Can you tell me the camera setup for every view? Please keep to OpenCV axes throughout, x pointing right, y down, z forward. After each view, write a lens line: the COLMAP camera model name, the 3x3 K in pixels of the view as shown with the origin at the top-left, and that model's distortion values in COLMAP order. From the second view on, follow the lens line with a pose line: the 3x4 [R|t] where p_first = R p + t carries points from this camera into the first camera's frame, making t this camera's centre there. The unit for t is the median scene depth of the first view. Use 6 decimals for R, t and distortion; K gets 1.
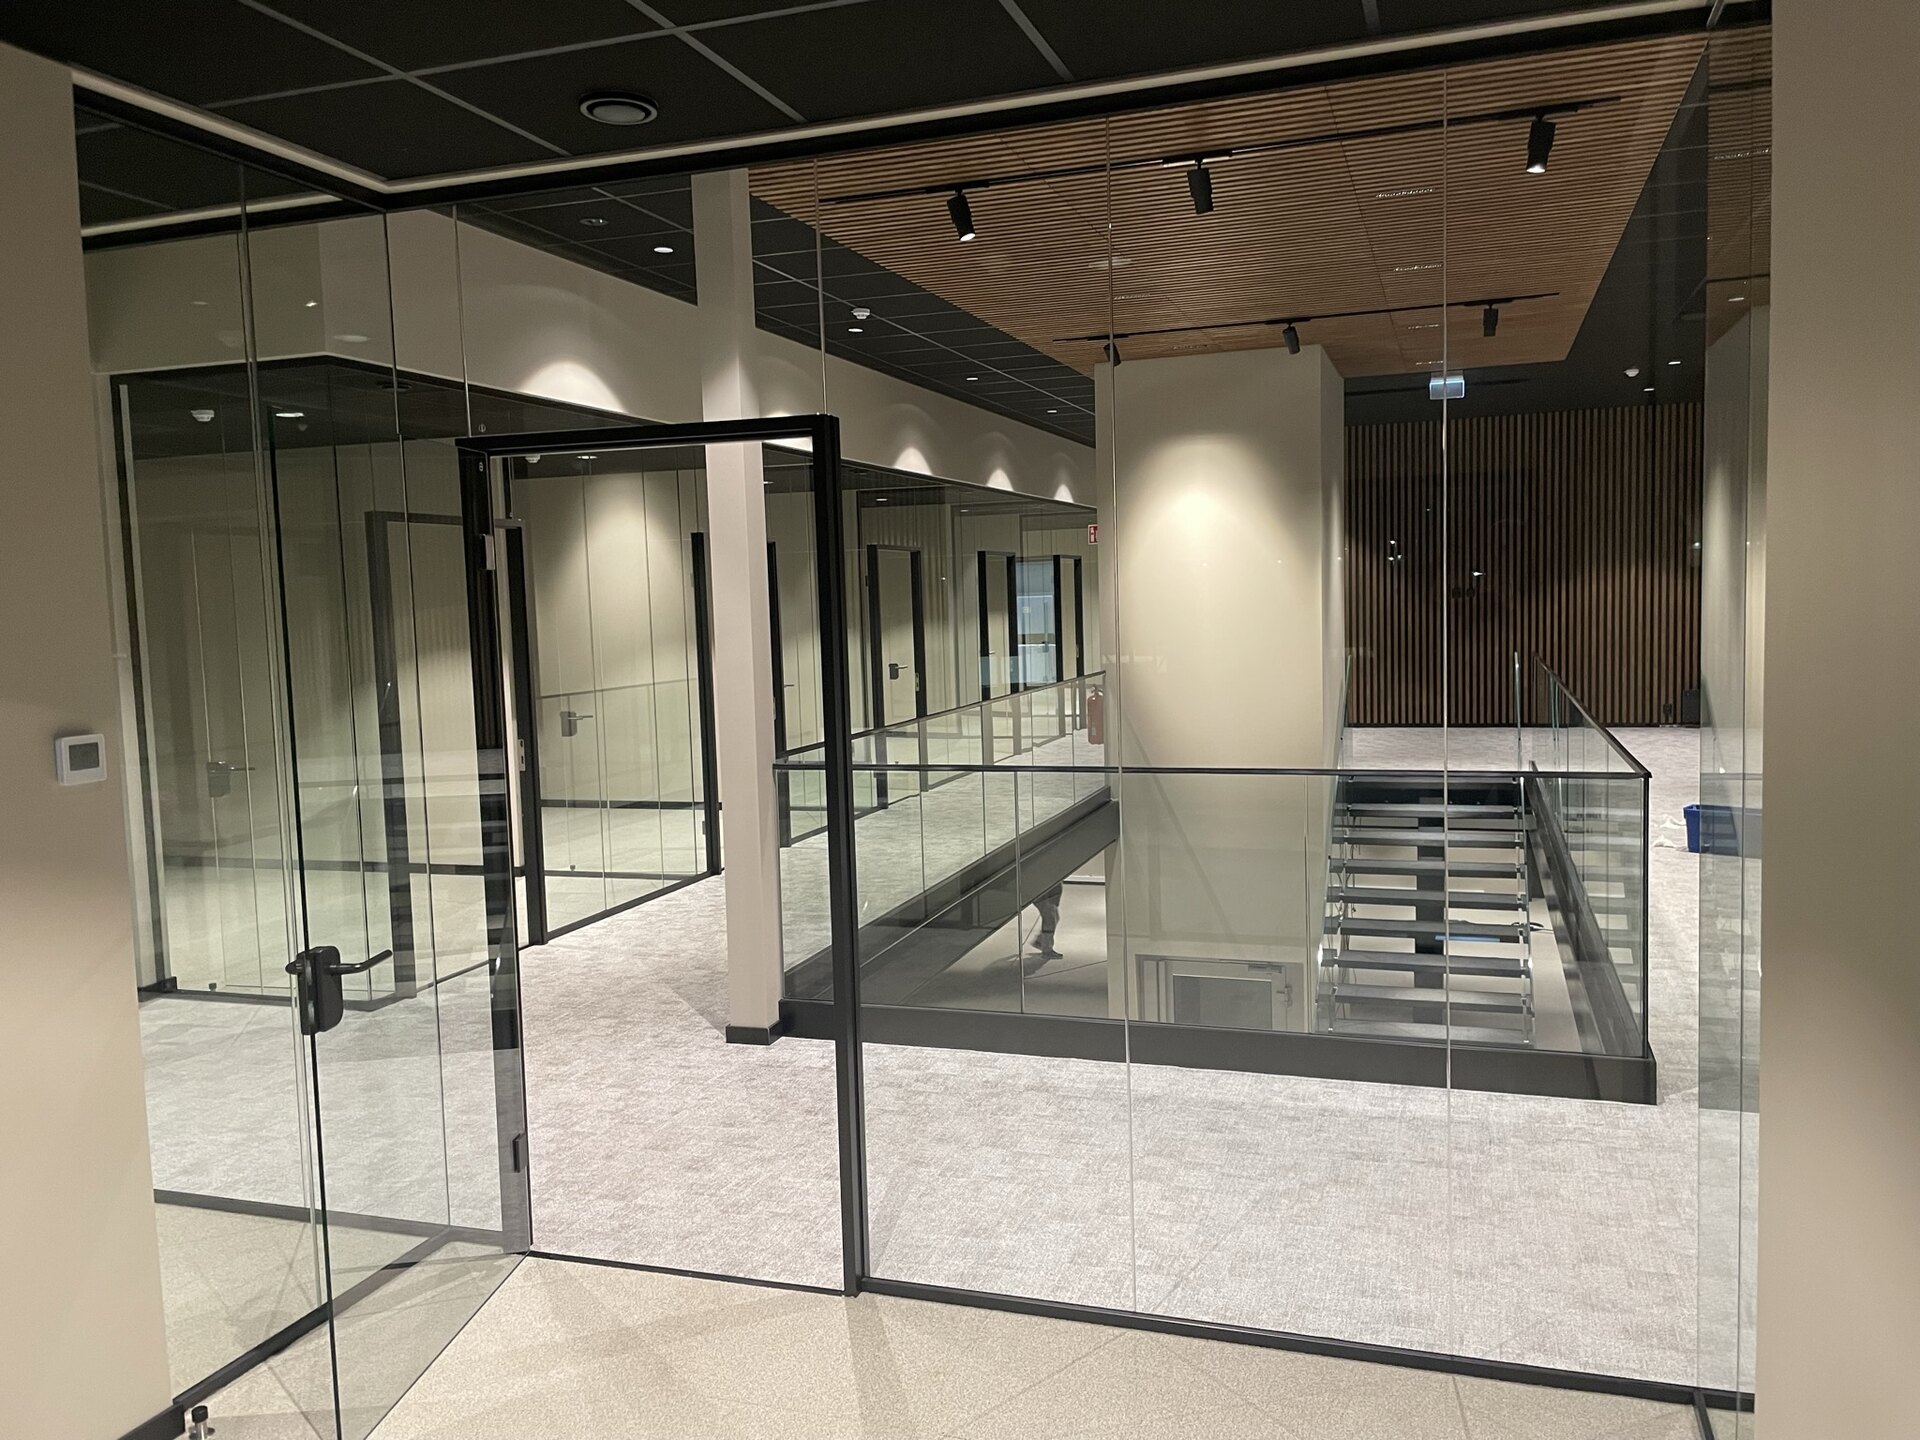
lens RADIAL K [[1502.7, 0, 960.0], [0, 1502.7, 720.0], [0, 0, 1]] dist [0.006201, 0.001782]
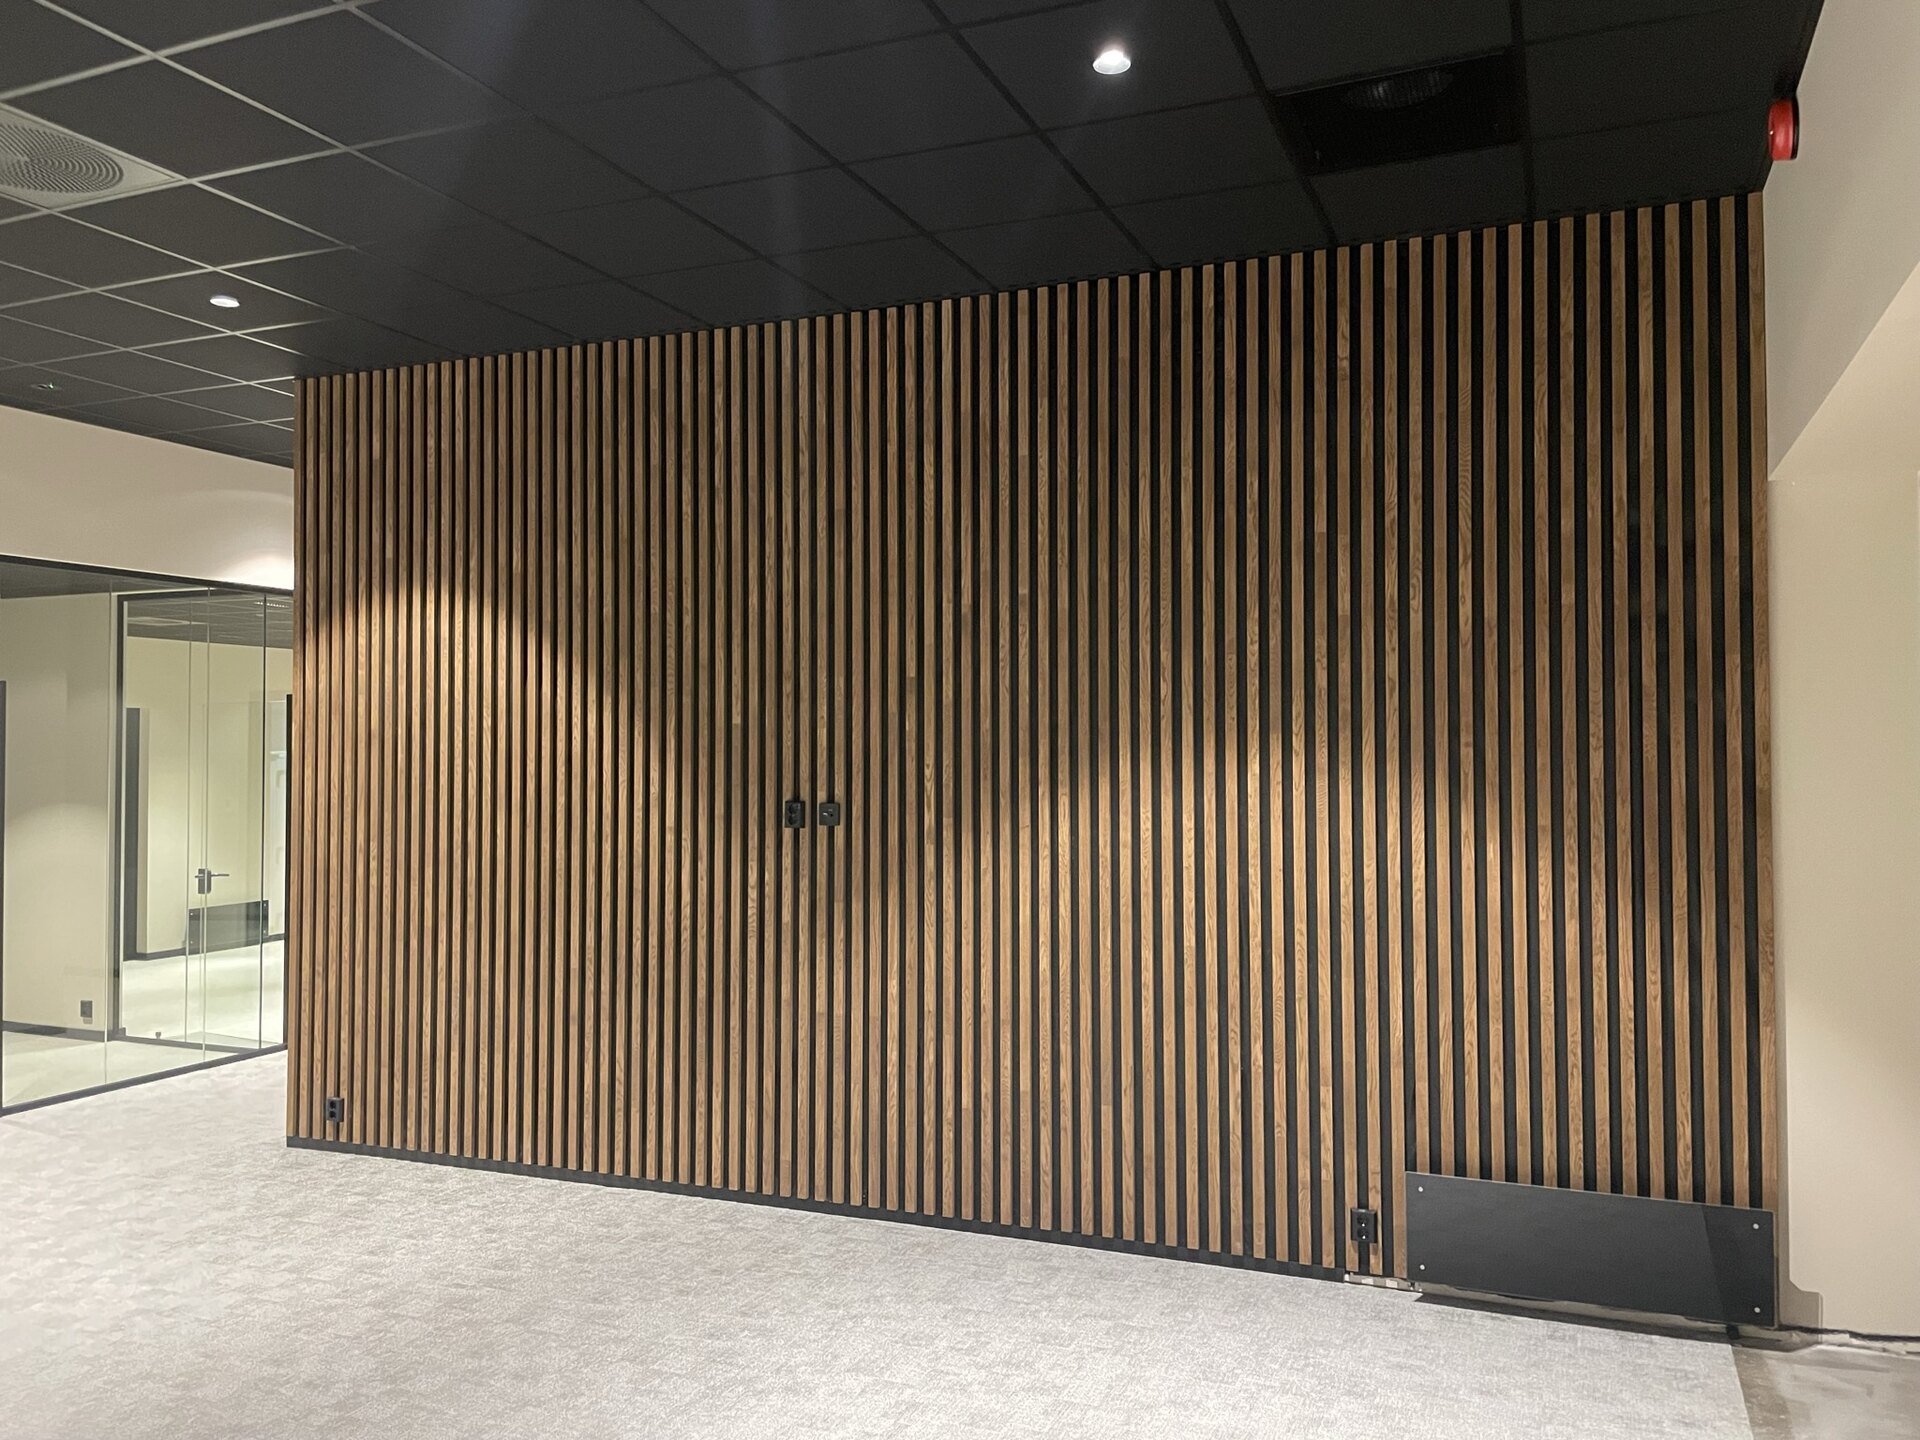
lens RADIAL K [[1502.7, 0, 960.0], [0, 1502.7, 720.0], [0, 0, 1]] dist [0.006201, 0.001782]
pose [[0.996734, 0.030180, -0.074897, 0.408225], [-0.037686, 0.994180, -0.100928, -0.075292], [0.071415, 0.103421, 0.992070, 0.681345]]
